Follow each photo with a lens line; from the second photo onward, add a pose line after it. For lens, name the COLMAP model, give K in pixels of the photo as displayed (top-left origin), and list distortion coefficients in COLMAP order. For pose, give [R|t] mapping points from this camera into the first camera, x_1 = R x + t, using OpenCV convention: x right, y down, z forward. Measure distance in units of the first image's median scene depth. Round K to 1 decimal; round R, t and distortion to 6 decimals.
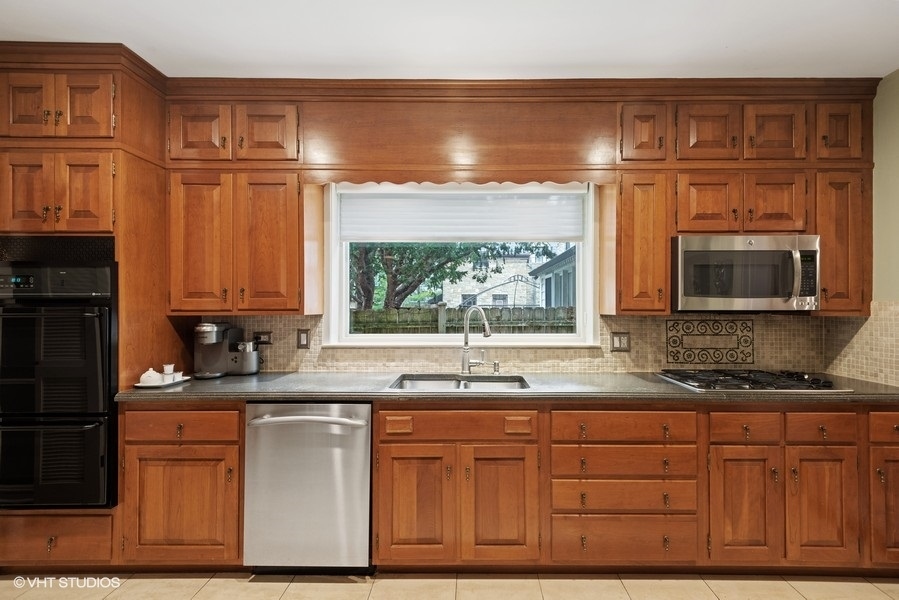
lens RADIAL K [[414.5, 0, 448.3], [0, 414.5, 300.7], [0, 0, 1]] dist [0.012482, -0.008591]
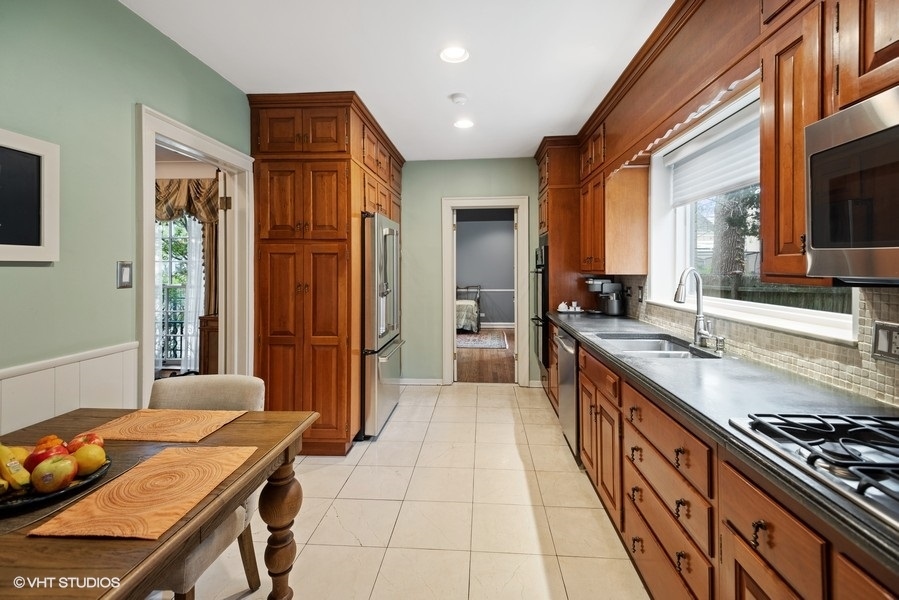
lens RADIAL K [[414.5, 0, 461.1], [0, 414.5, 262.2], [0, 0, 1]] dist [0.012482, -0.008591]
pose [[-0.041024, -0.012160, -0.999084, 0.927234], [0.007563, 0.999894, -0.012480, 0.006540], [0.999130, -0.008068, -0.040927, 0.514262]]
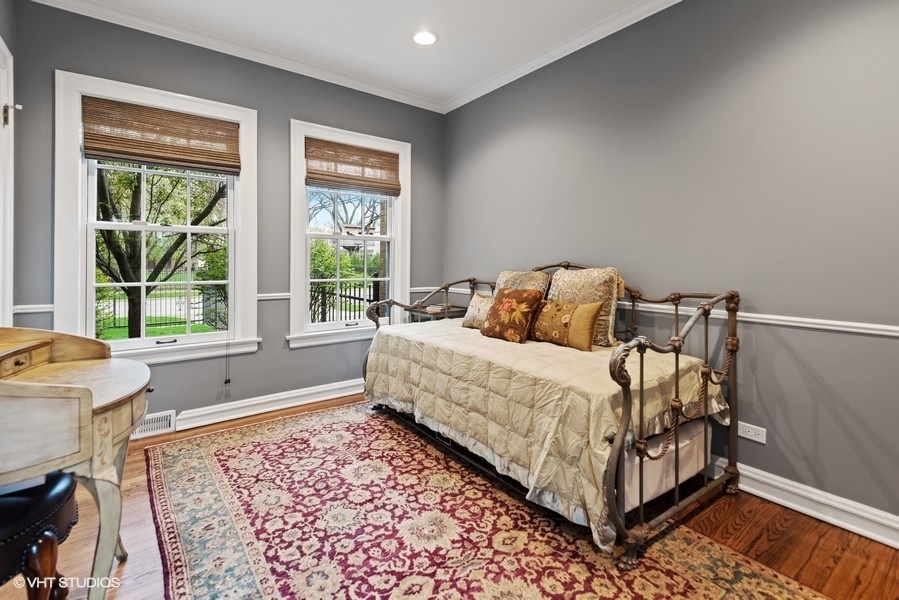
lens RADIAL K [[414.5, 0, 447.6], [0, 414.5, 259.8], [0, 0, 1]] dist [0.012482, -0.008591]
pose [[-0.801073, -0.005222, -0.598544, -1.590919], [-0.001164, 0.999974, -0.007166, 0.100040], [0.598565, -0.005044, -0.801058, 0.815234]]
